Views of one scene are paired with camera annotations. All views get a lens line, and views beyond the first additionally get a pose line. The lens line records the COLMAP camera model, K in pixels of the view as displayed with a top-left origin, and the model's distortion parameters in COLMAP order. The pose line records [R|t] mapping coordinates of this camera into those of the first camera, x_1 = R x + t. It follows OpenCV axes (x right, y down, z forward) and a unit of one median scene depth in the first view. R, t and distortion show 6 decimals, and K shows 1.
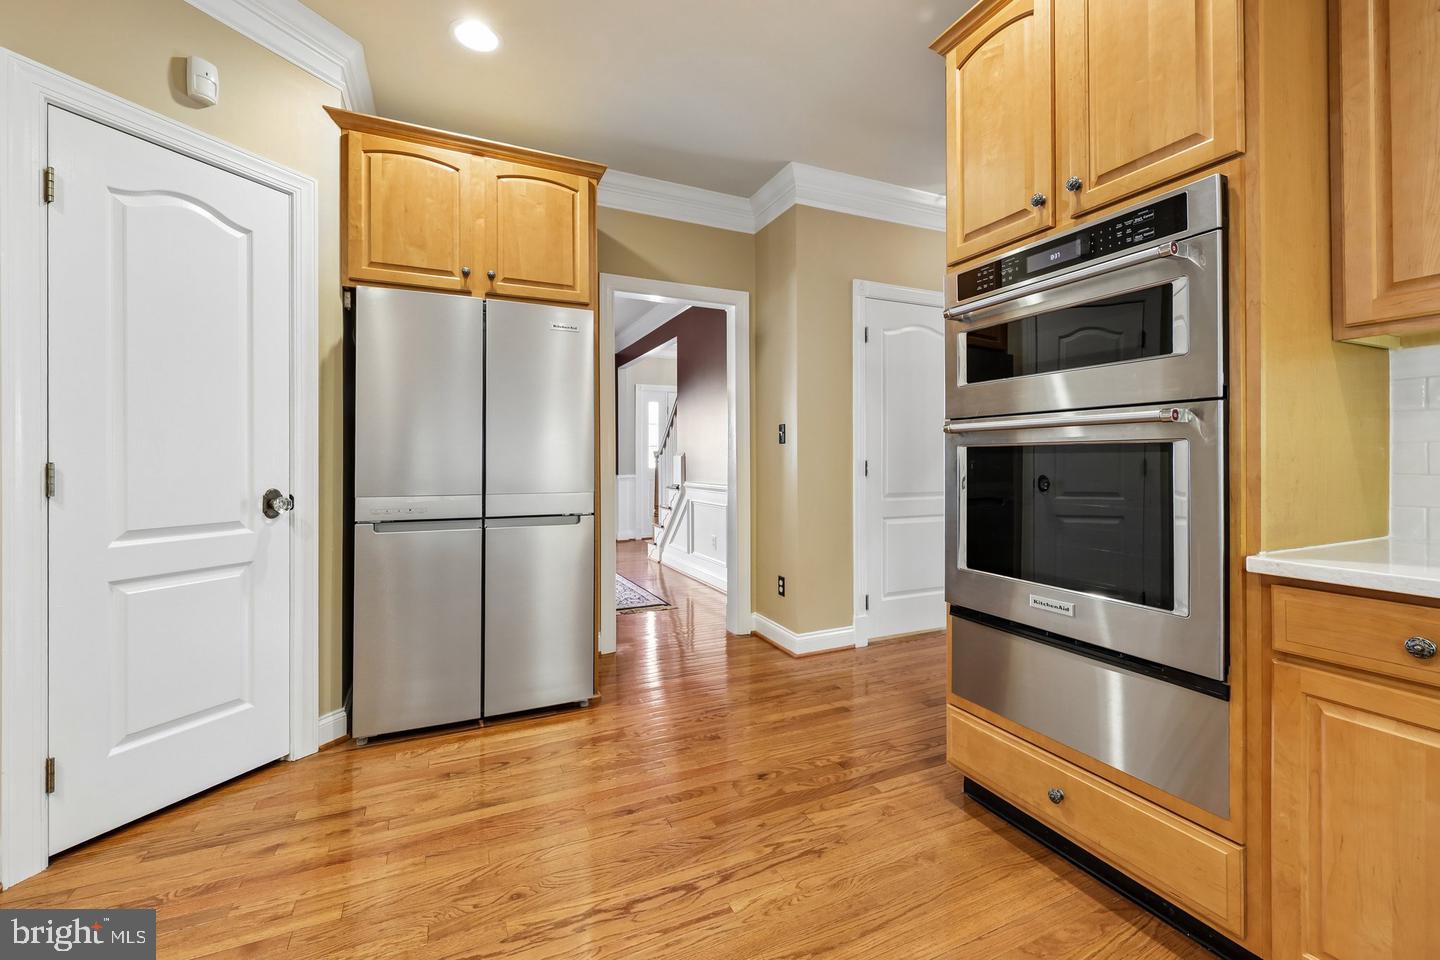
lens RADIAL K [[594.6, 0, 722.0], [0, 594.6, 458.2], [0, 0, 1]] dist [-0.000773, 0.000409]
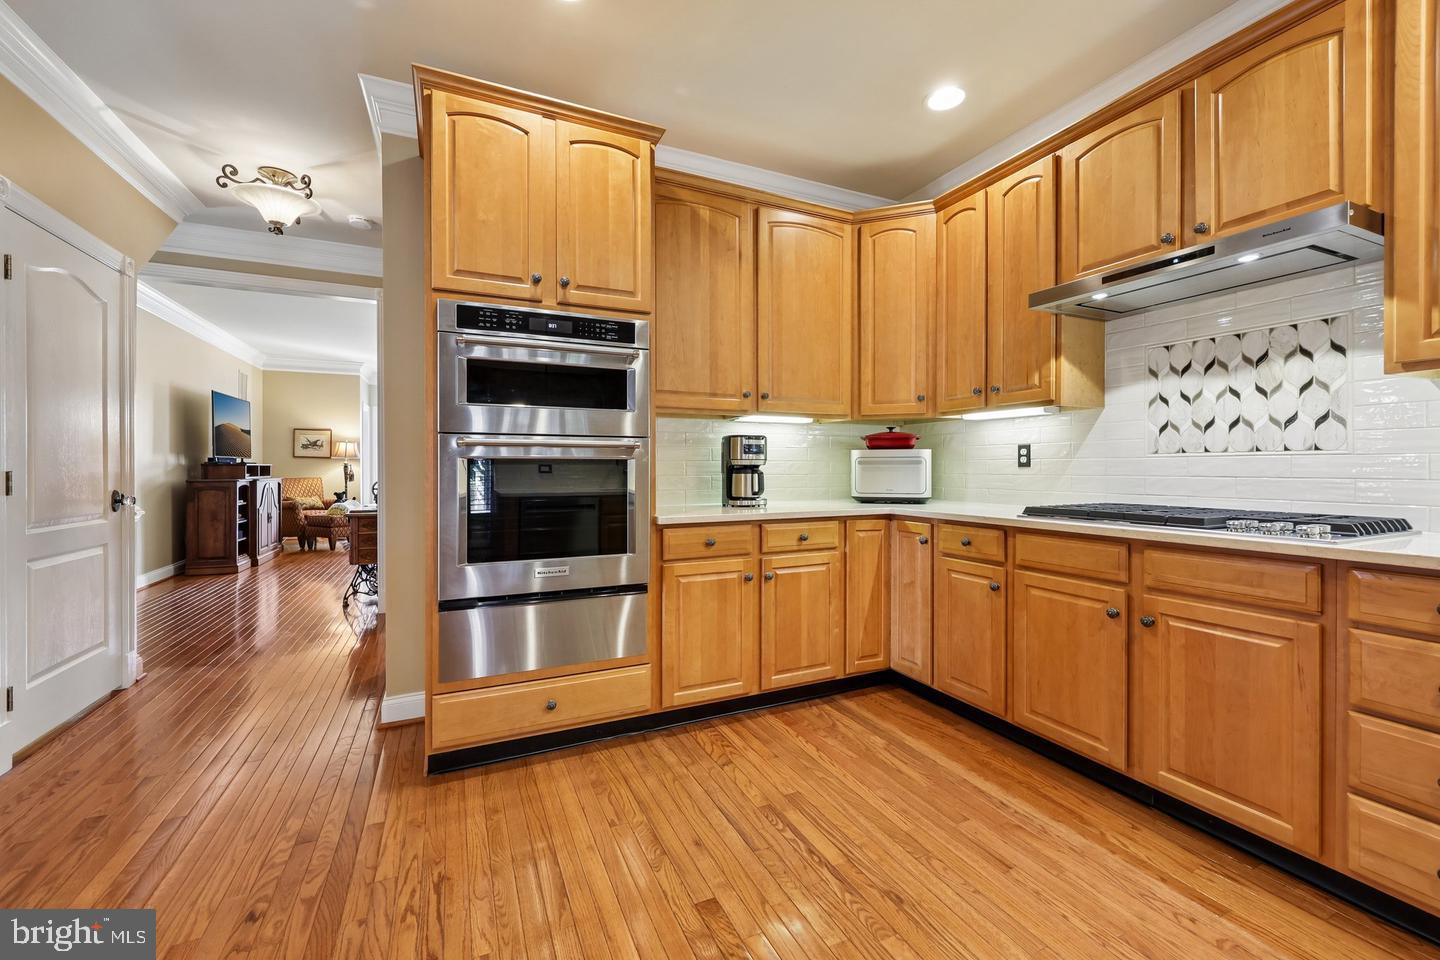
lens RADIAL K [[589.0, 0, 719.9], [0, 589.0, 468.2], [0, 0, 1]] dist [0.001427, 0.000357]
pose [[-0.000346, -0.002287, 0.999997, -0.829218], [-0.004403, 0.999988, 0.002286, -0.003991], [-0.999990, -0.004403, -0.000356, 0.584335]]
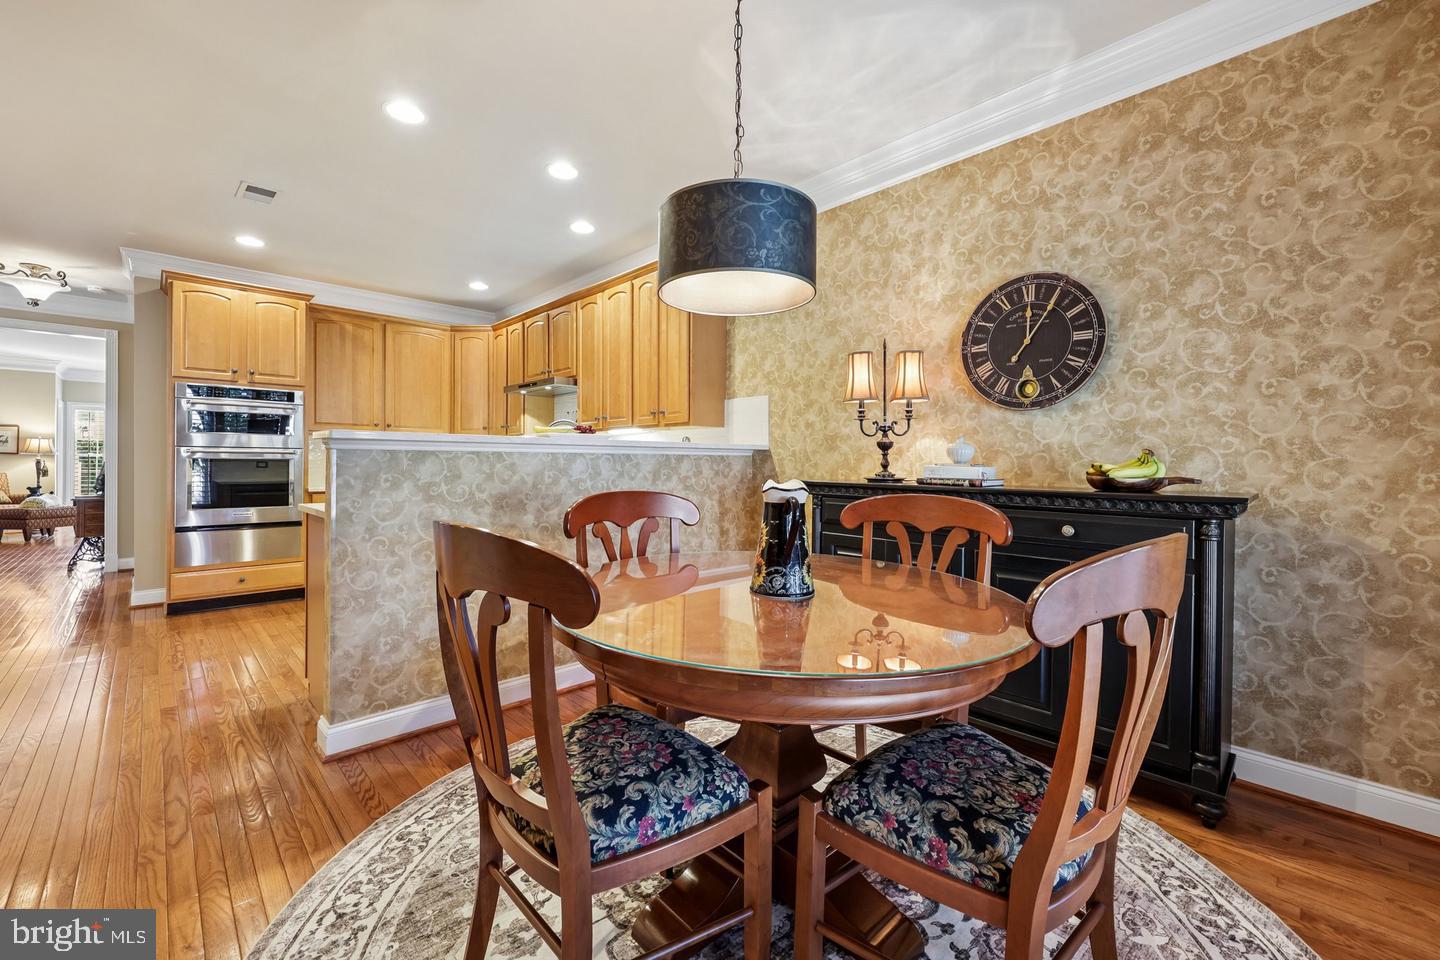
lens RADIAL K [[594.6, 0, 717.4], [0, 594.6, 464.9], [0, 0, 1]] dist [-0.000255, -0.000071]
pose [[-0.325044, -0.000459, 0.945699, -2.864137], [-0.008632, 0.999960, -0.002482, -0.007215], [-0.945659, -0.008970, -0.325035, -0.238423]]
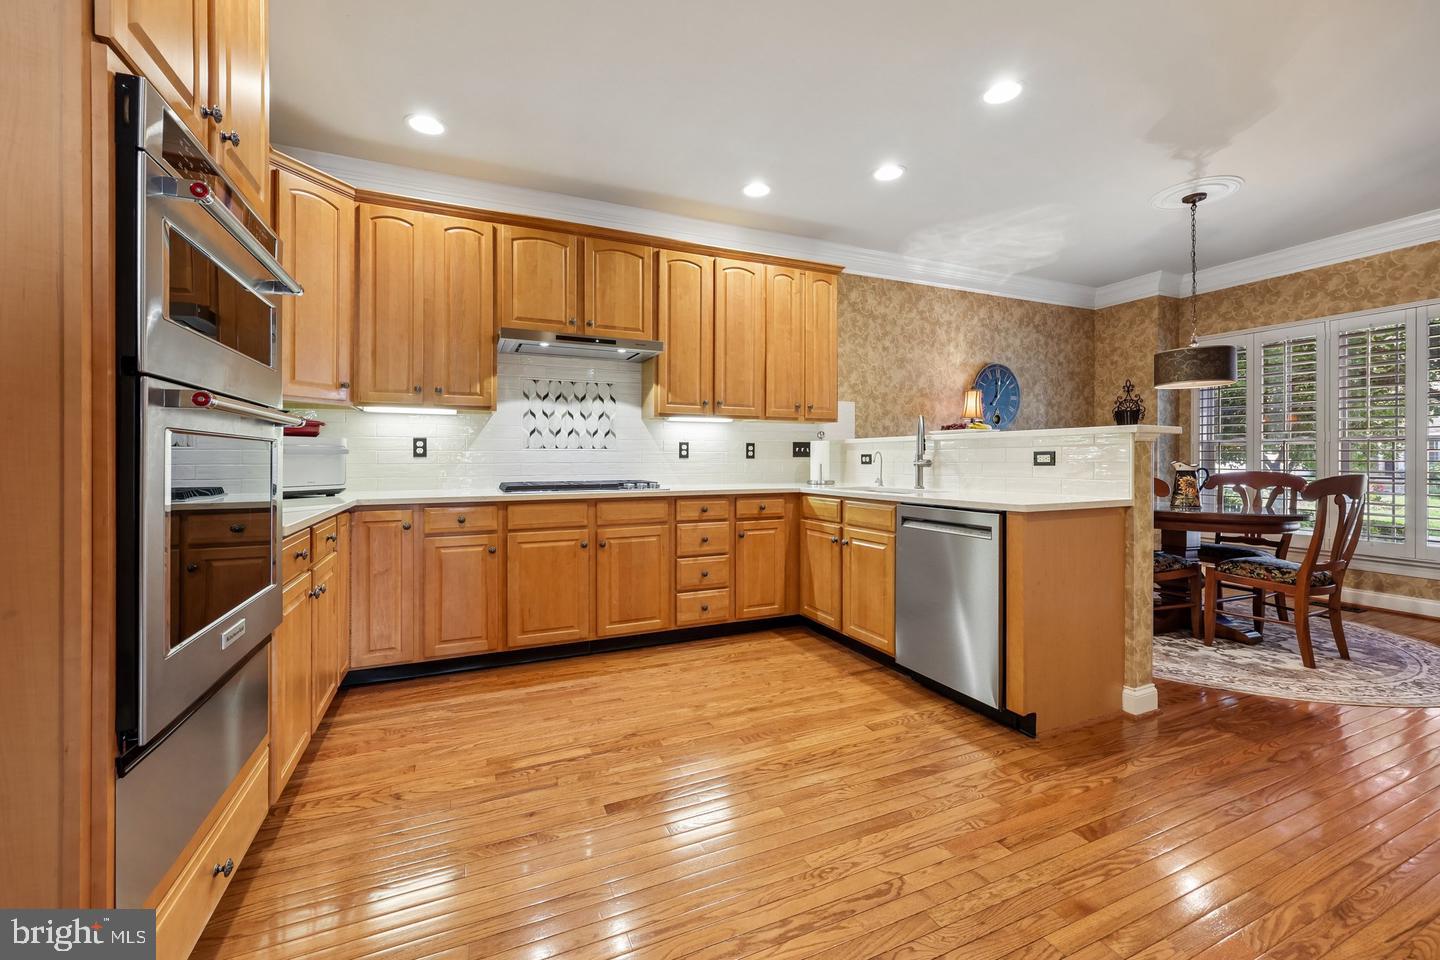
lens RADIAL K [[594.6, 0, 722.0], [0, 594.6, 458.2], [0, 0, 1]] dist [-0.000773, 0.000409]
pose [[-0.999945, 0.001056, 0.010473, -0.125237], [0.000982, 0.999974, -0.007091, 0.012524], [-0.010480, -0.007080, -0.999920, 1.767696]]
